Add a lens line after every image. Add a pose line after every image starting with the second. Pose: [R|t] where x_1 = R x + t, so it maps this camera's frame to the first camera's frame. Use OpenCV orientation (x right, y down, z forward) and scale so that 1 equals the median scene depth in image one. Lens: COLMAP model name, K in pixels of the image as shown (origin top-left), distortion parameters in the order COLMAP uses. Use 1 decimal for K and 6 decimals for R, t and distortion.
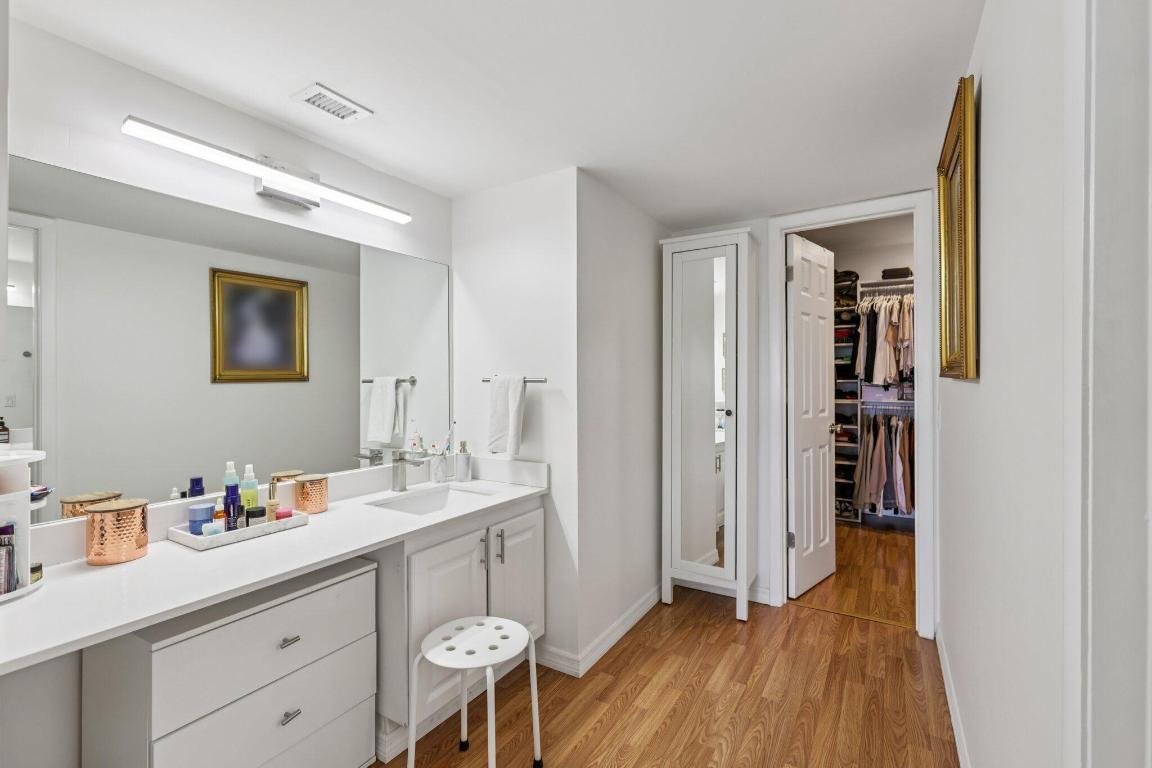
lens RADIAL K [[511.1, 0, 577.8], [0, 511.1, 386.1], [0, 0, 1]] dist [-0.001154, 0.000982]
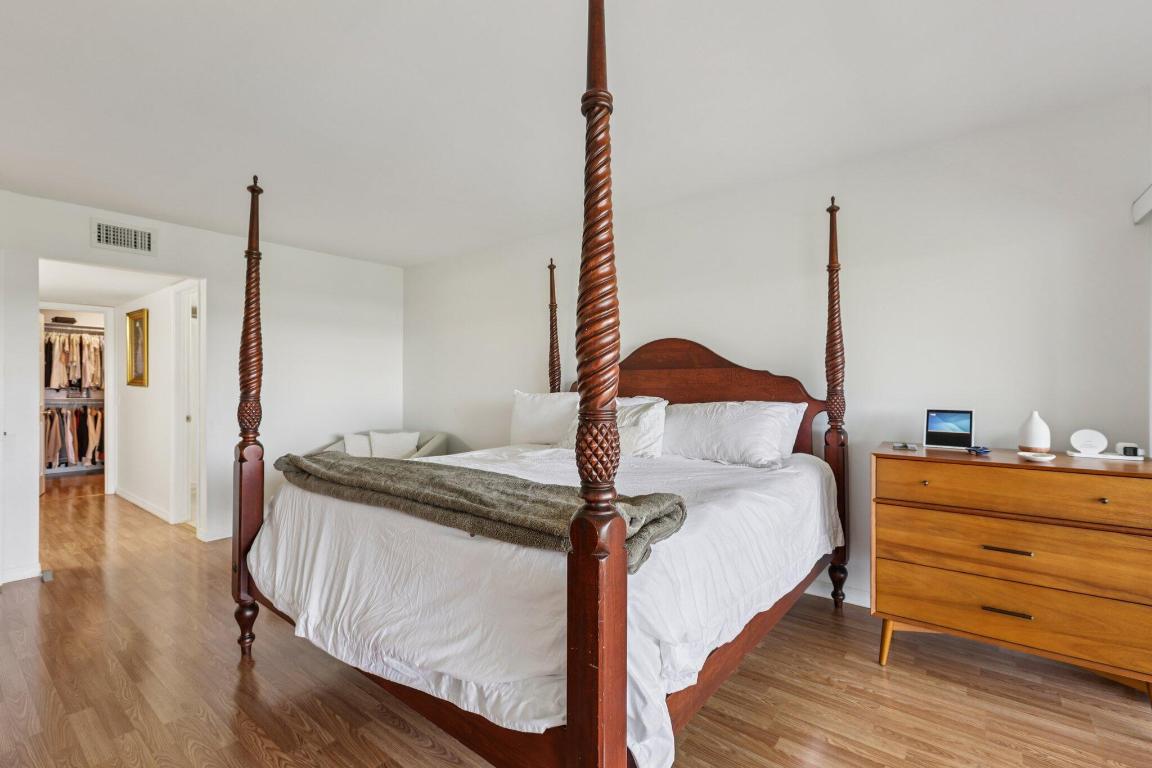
lens RADIAL K [[511.1, 0, 577.8], [0, 511.1, 384.1], [0, 0, 1]] dist [-0.001154, 0.000982]
pose [[0.110958, 0.007036, 0.993800, -1.271444], [0.005545, 0.999955, -0.007699, 0.007958], [-0.993810, 0.006364, 0.110914, -1.255452]]
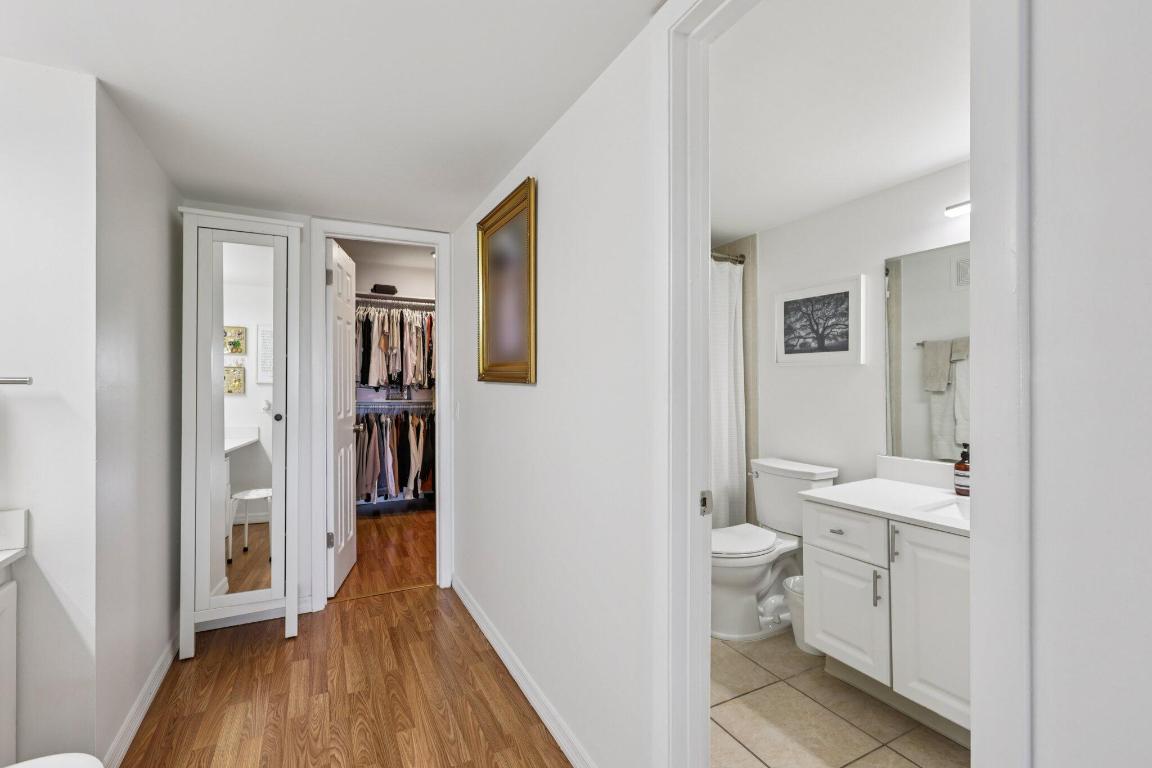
lens RADIAL K [[511.1, 0, 573.2], [0, 511.1, 381.7], [0, 0, 1]] dist [-0.001154, 0.000982]
pose [[0.526724, 0.007253, 0.850006, -0.200769], [0.002180, 0.999949, -0.009883, -0.001588], [-0.850034, 0.007059, 0.526681, 0.058458]]
